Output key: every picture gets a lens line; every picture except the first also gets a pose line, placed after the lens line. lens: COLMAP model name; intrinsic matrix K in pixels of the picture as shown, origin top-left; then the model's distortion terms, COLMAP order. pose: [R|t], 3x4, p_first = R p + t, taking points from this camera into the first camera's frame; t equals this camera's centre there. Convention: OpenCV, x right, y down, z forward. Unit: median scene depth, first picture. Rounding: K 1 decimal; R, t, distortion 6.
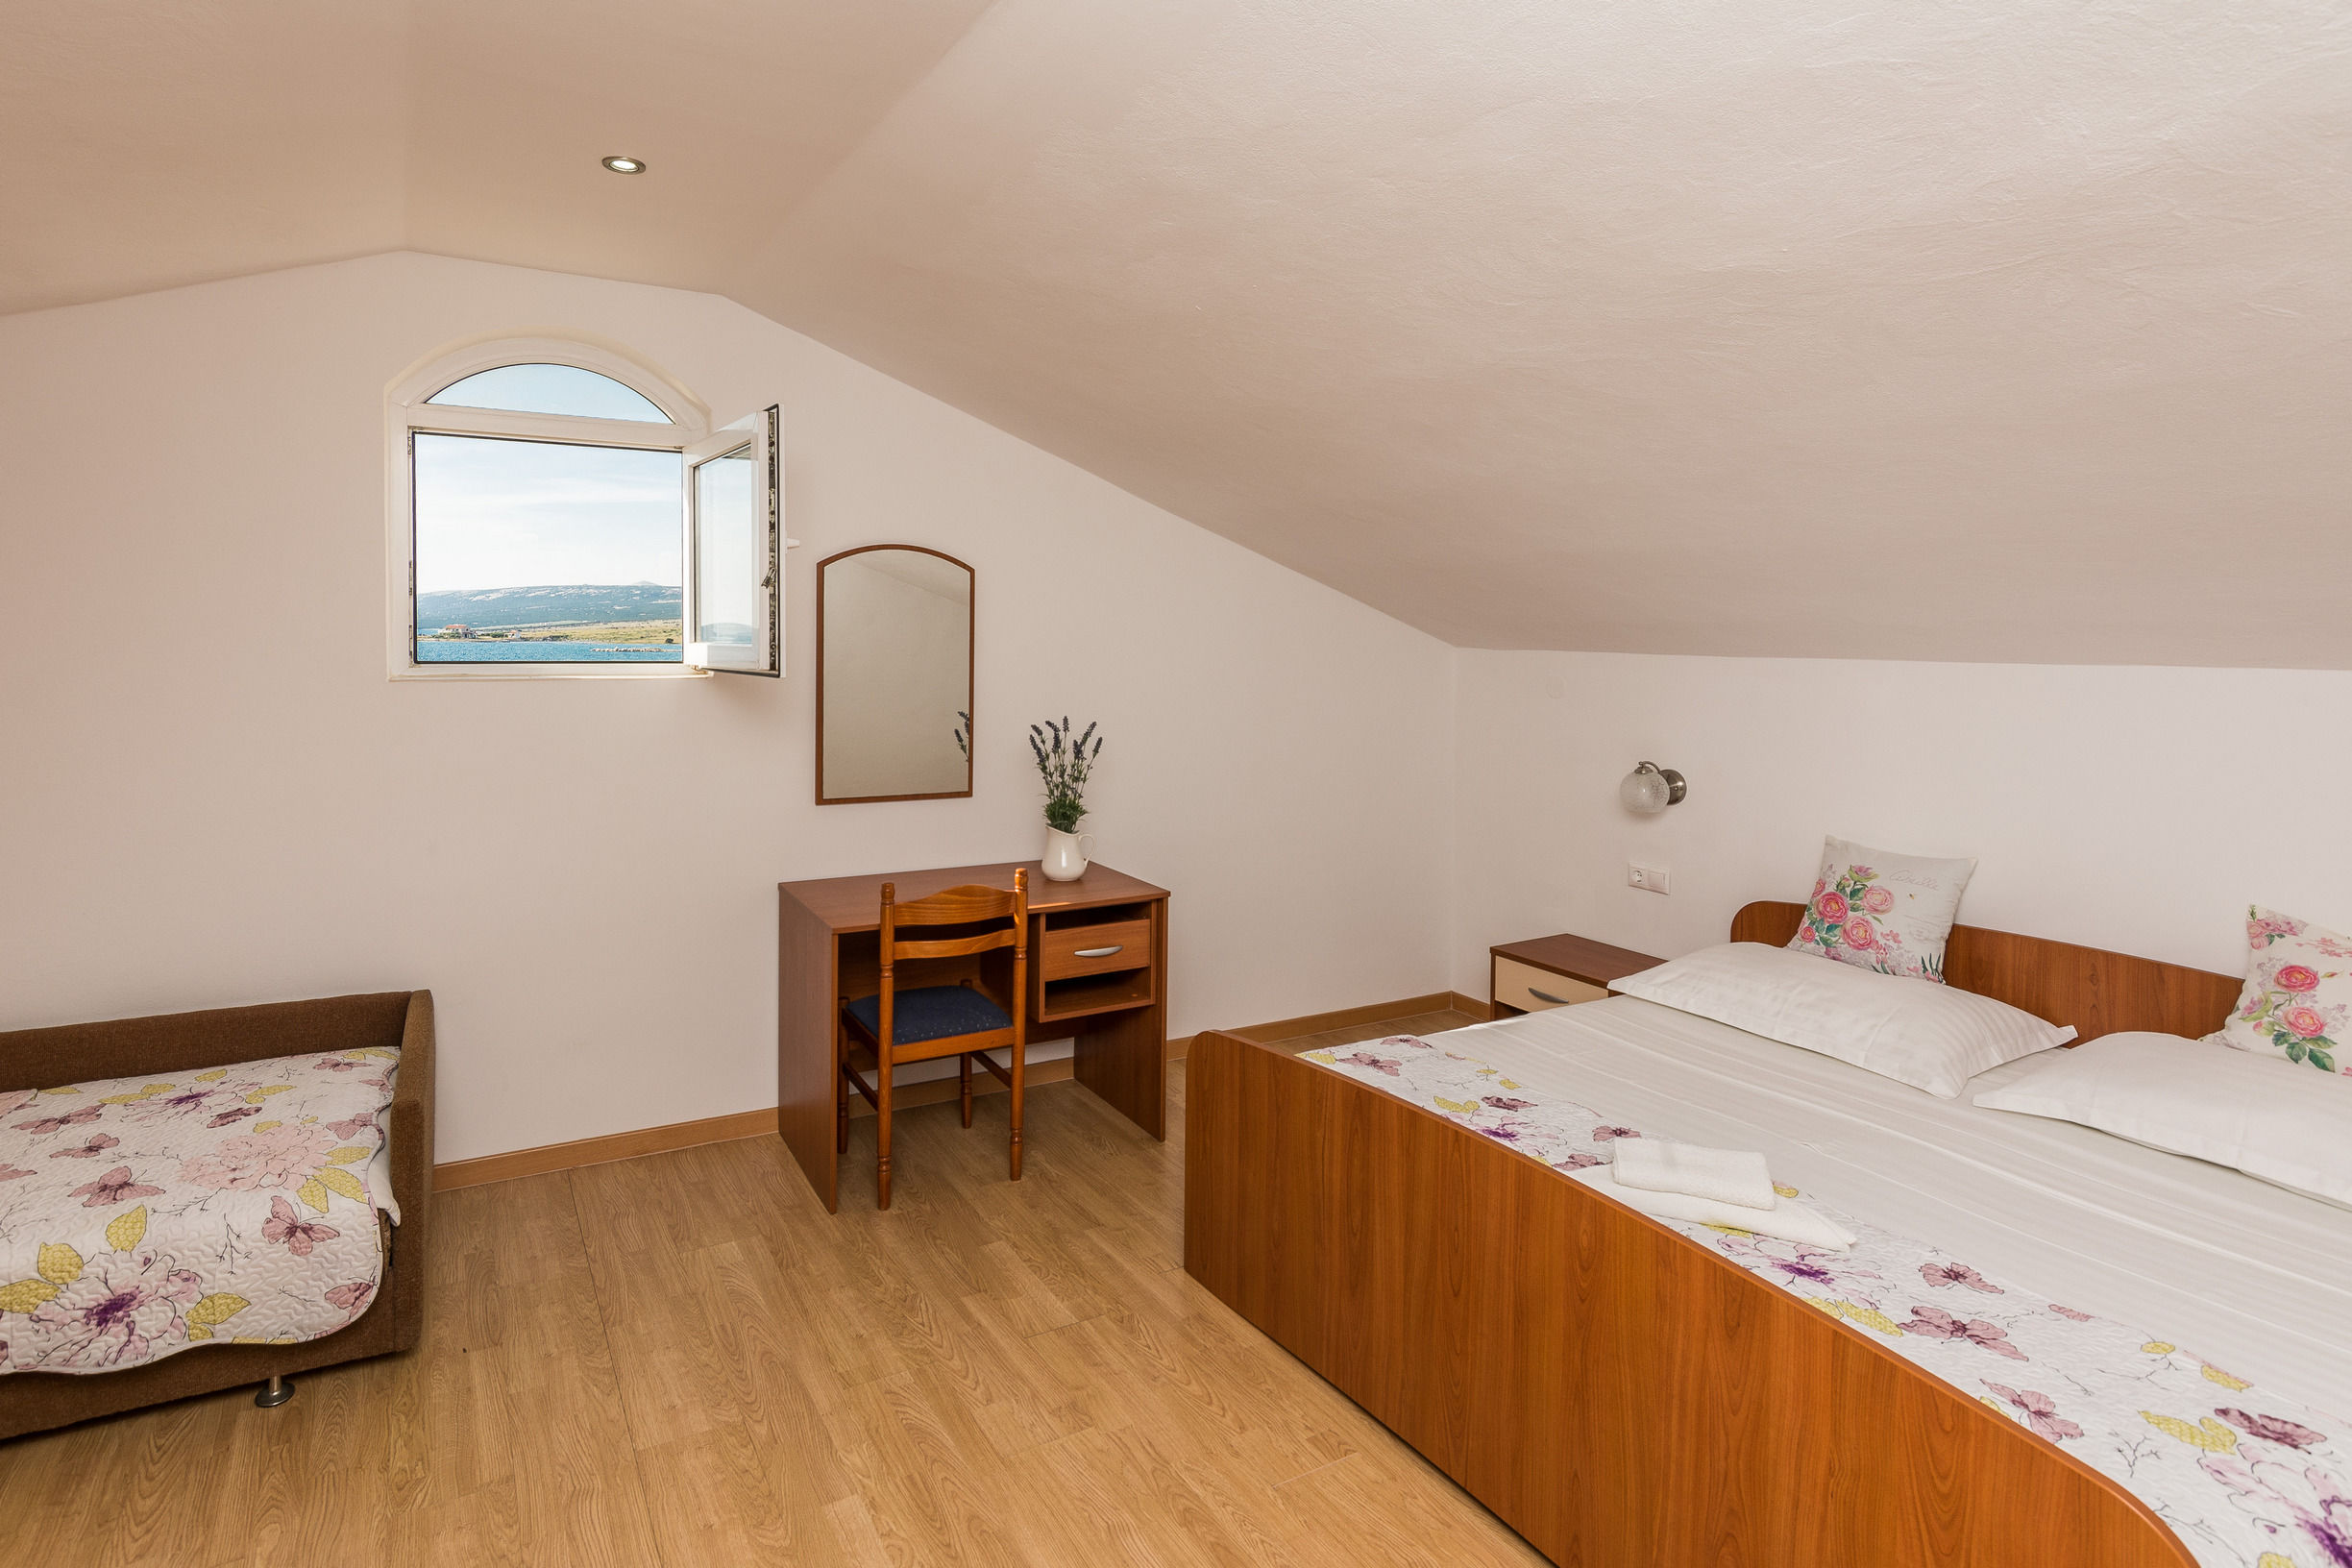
lens RADIAL K [[1268.4, 0, 1170.9], [0, 1268.4, 679.4], [0, 0, 1]] dist [-0.001106, -0.000071]
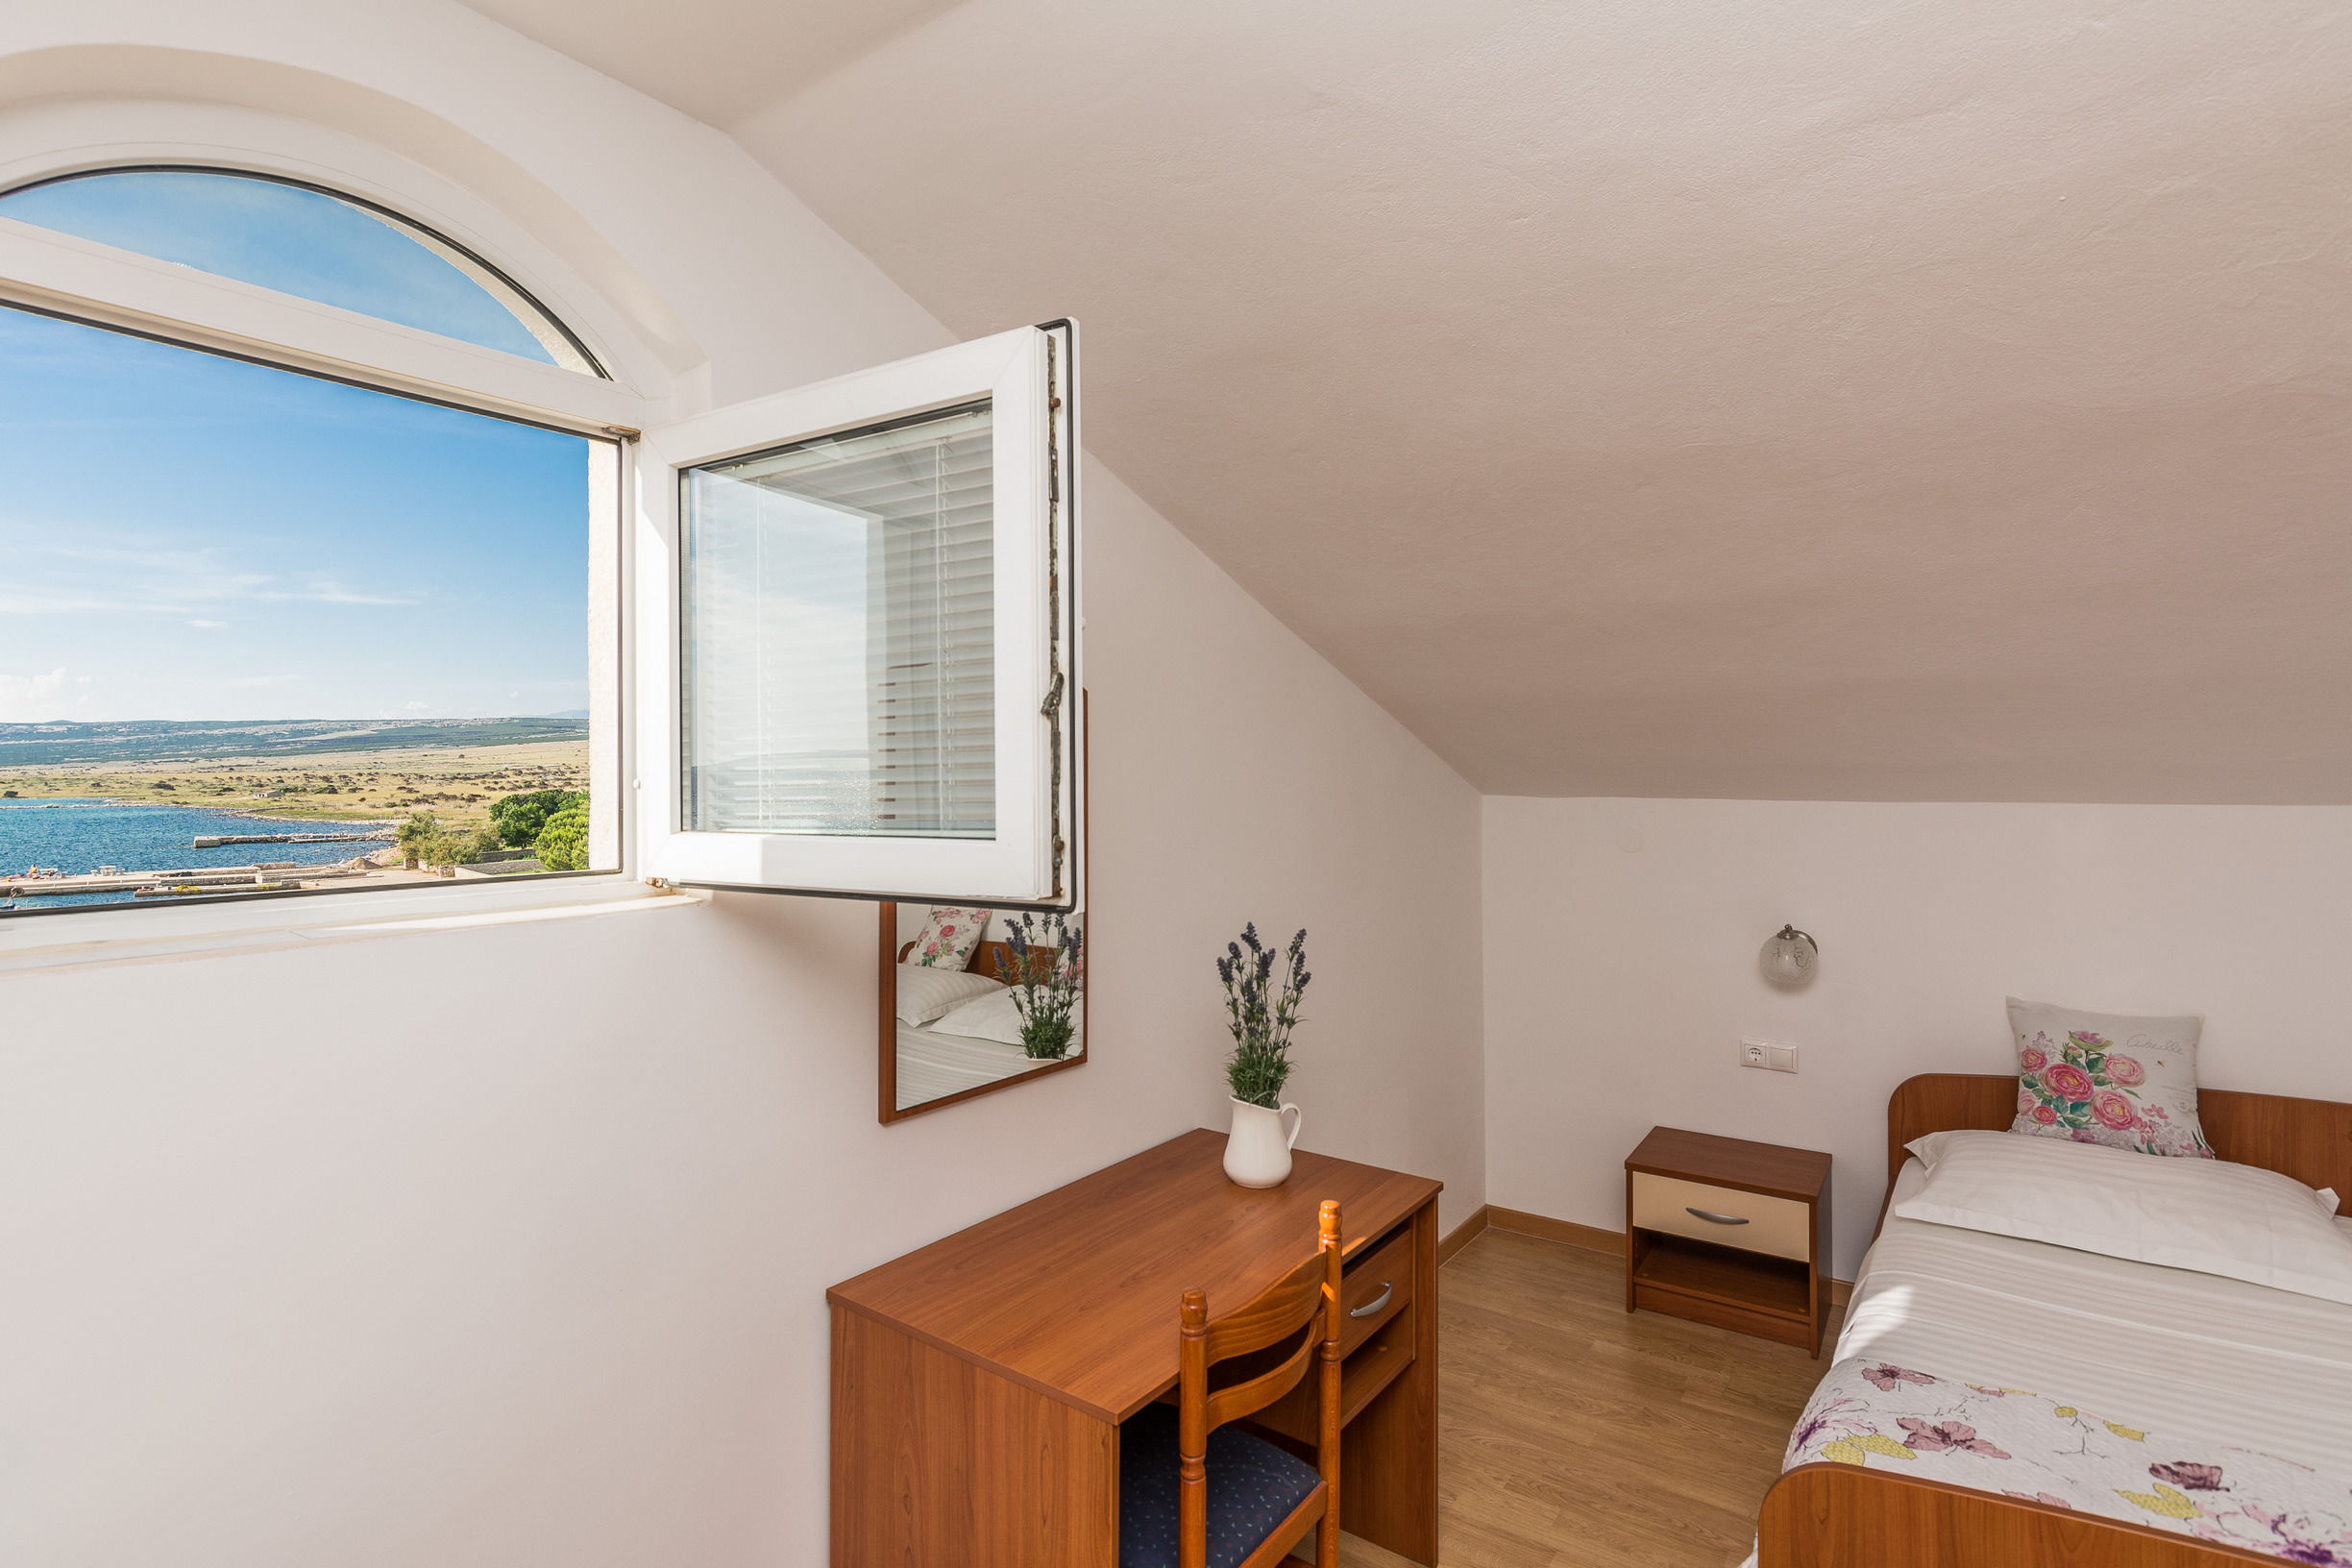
lens RADIAL K [[1147.3, 0, 1175.6], [0, 1147.3, 773.4], [0, 0, 1]] dist [0.000147, -0.001009]
pose [[0.906489, -0.014794, 0.421971, -0.391177], [0.029960, 0.999121, -0.029333, -0.033187], [-0.421166, 0.039233, 0.906135, 0.530042]]
